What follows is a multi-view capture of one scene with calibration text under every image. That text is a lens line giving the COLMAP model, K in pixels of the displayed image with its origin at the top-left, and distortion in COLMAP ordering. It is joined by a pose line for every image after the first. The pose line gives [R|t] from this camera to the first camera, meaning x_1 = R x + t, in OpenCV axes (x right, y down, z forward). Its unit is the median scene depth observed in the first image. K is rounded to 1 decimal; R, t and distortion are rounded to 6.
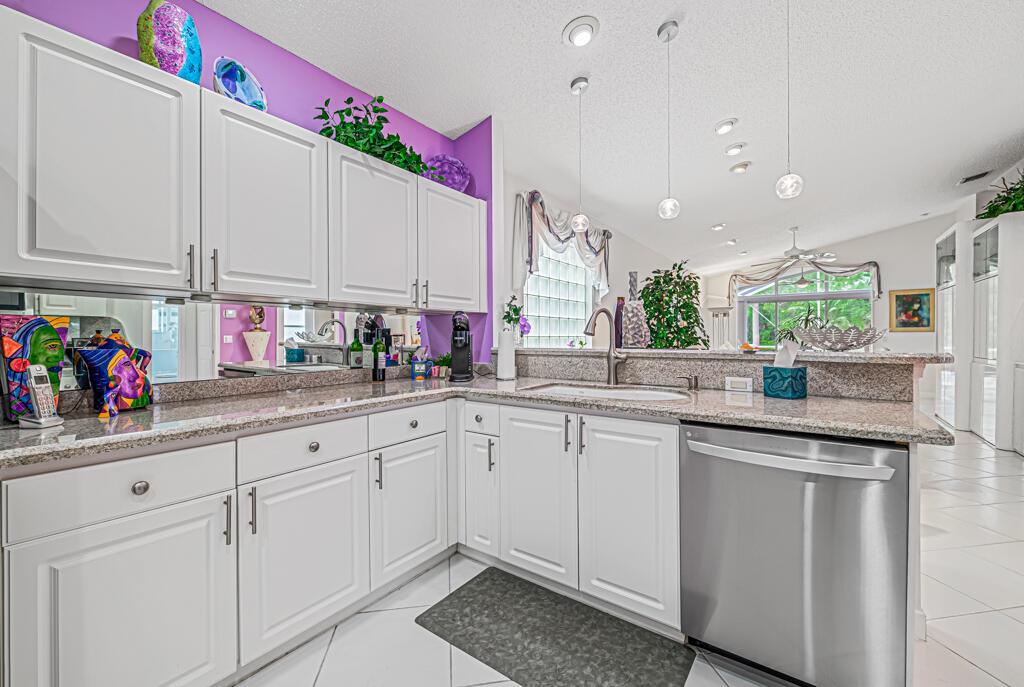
lens RADIAL K [[417.7, 0, 516.5], [0, 417.7, 333.3], [0, 0, 1]] dist [-0.001207, -0.000169]
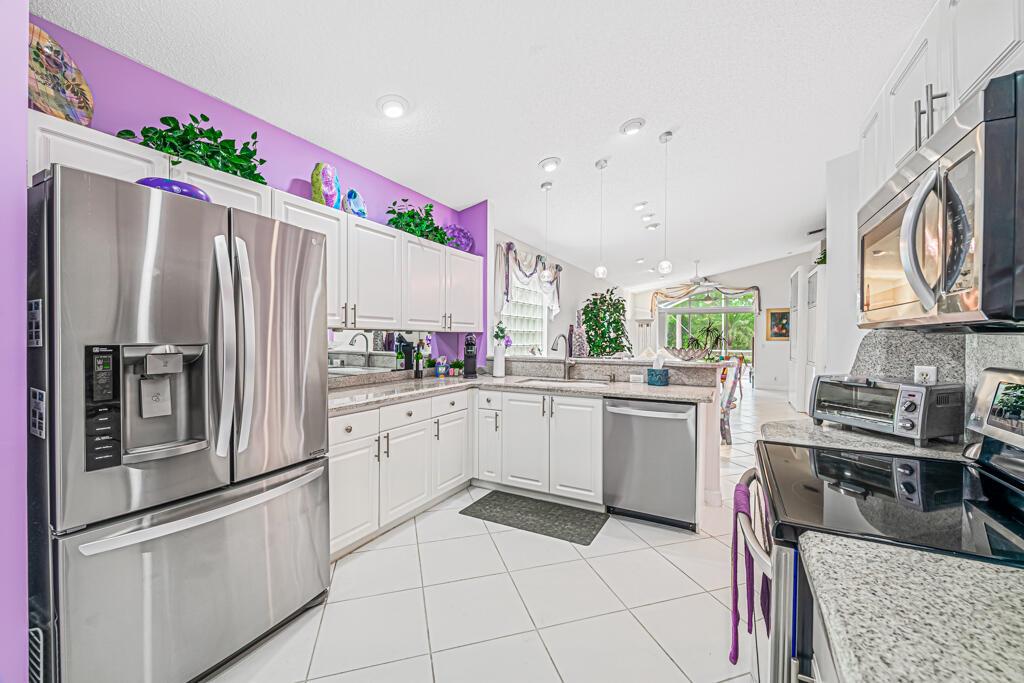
lens RADIAL K [[417.7, 0, 516.5], [0, 417.7, 331.3], [0, 0, 1]] dist [-0.001207, -0.000169]
pose [[0.990714, 0.010223, 0.135580, -0.170163], [-0.009724, 0.999943, -0.004338, -0.052075], [-0.135616, 0.002979, 0.990757, -0.538110]]
